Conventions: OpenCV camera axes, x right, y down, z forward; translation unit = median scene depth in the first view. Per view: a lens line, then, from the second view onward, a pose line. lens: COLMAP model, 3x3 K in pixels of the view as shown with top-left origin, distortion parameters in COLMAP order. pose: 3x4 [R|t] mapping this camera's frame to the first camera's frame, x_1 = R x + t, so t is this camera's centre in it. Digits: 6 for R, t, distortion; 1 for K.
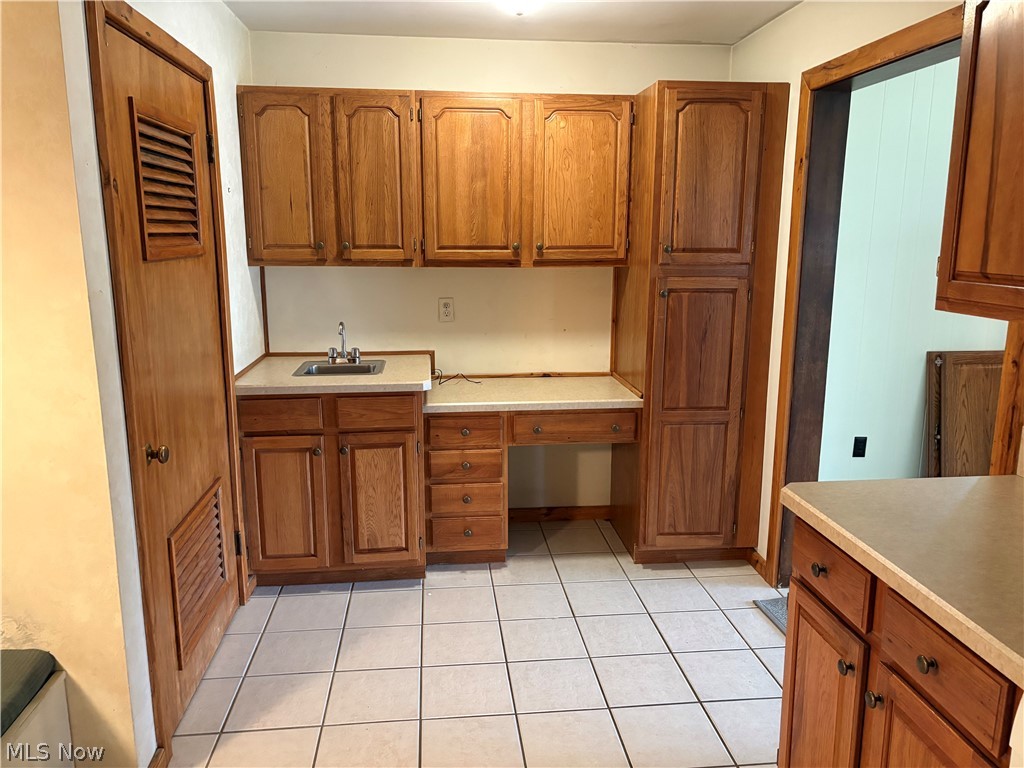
lens RADIAL K [[768.8, 0, 512.7], [0, 768.8, 386.2], [0, 0, 1]] dist [0.038842, -0.034123]
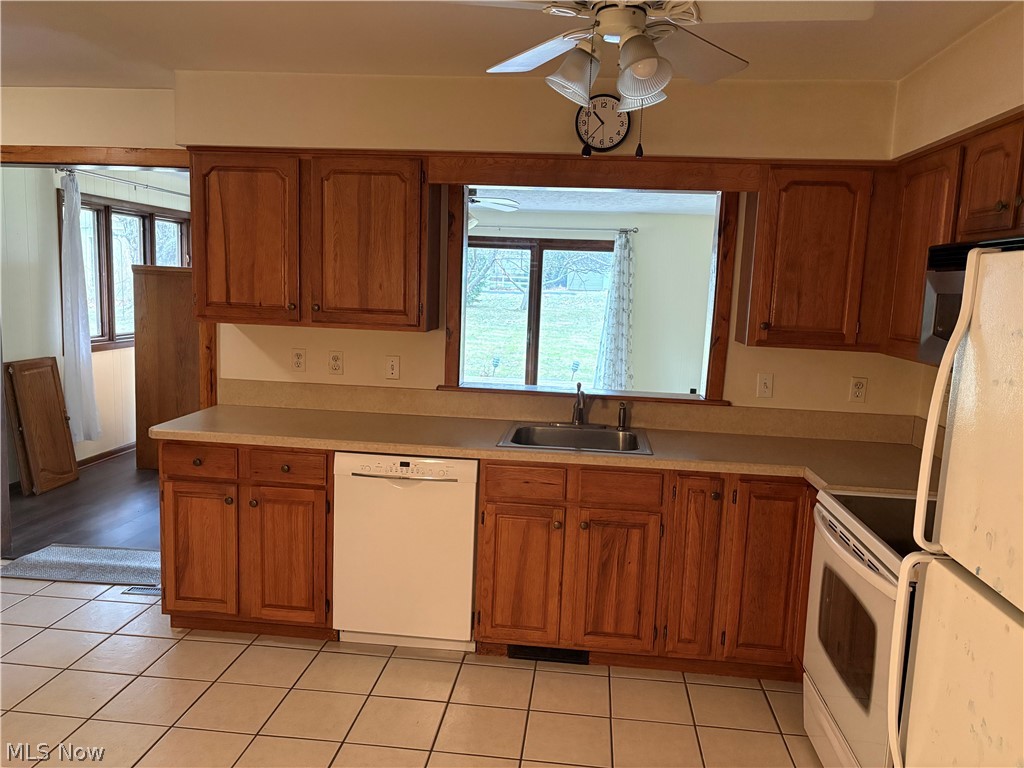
lens RADIAL K [[768.8, 0, 512.9], [0, 768.8, 384.1], [0, 0, 1]] dist [0.038842, -0.034123]
pose [[0.210905, -0.126003, 0.969351, -1.052550], [0.153434, 0.983632, 0.094476, -0.005934], [-0.965390, 0.128806, 0.226786, -0.159803]]
